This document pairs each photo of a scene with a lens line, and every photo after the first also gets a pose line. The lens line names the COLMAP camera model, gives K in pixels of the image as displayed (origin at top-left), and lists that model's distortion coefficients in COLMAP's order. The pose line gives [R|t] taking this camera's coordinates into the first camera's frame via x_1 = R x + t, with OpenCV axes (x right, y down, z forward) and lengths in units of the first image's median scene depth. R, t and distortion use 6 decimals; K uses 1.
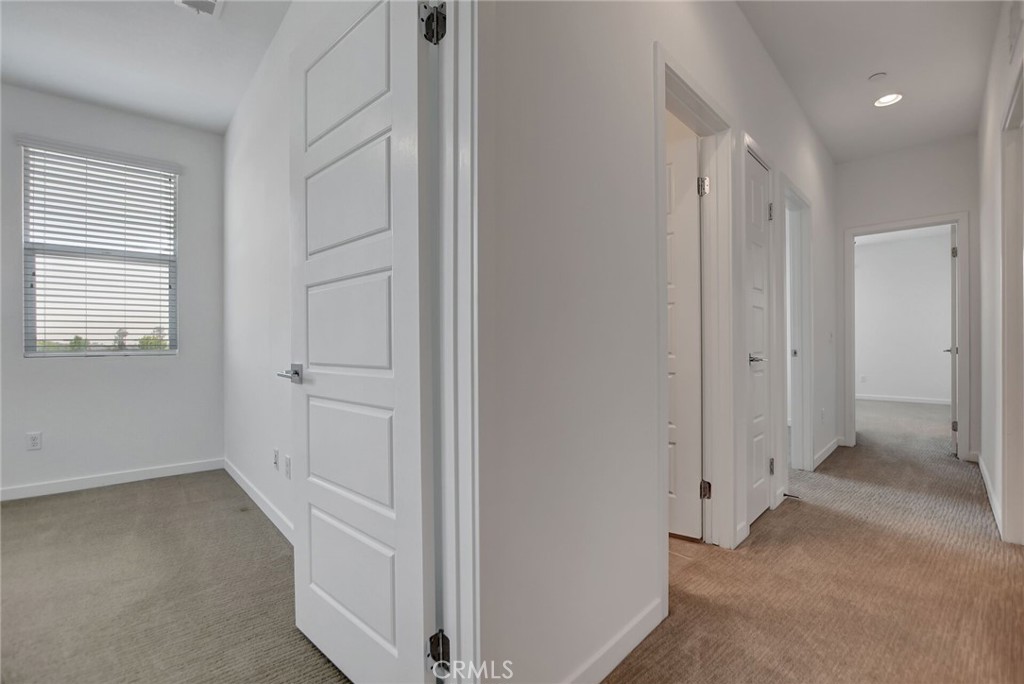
lens RADIAL K [[463.5, 0, 510.6], [0, 463.5, 349.5], [0, 0, 1]] dist [0.031251, -0.016459]
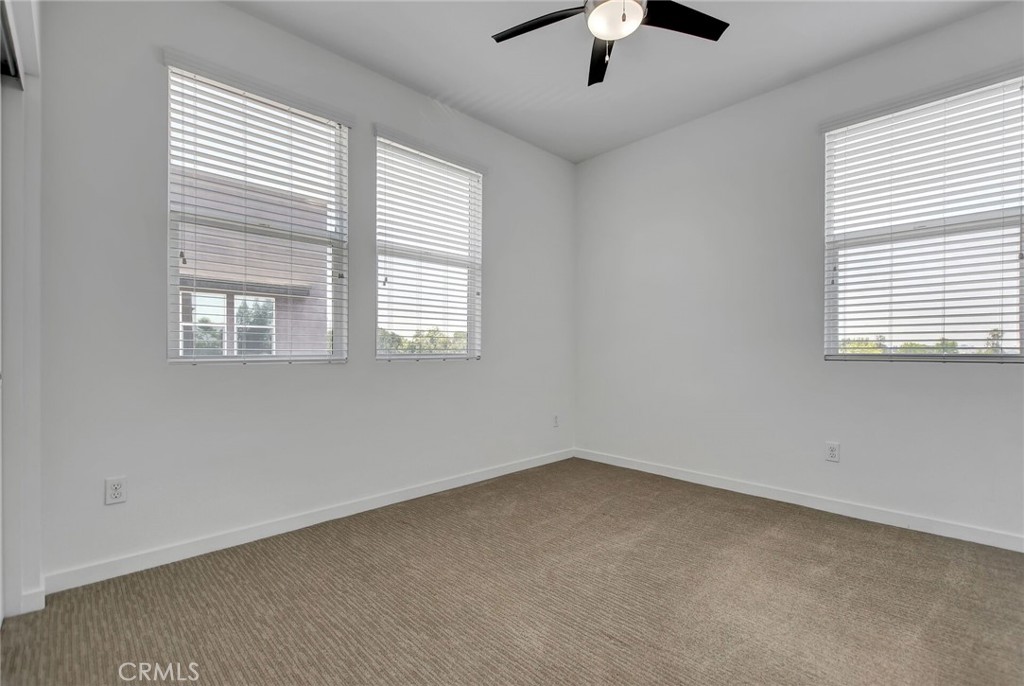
lens RADIAL K [[454.2, 0, 493.7], [0, 454.2, 351.8], [0, 0, 1]] dist [-0.001857, -0.000482]
pose [[0.036846, 0.013785, -0.999226, -0.159685], [-0.012439, 0.999834, 0.013334, -0.003605], [0.999244, 0.011938, 0.037011, 0.308153]]
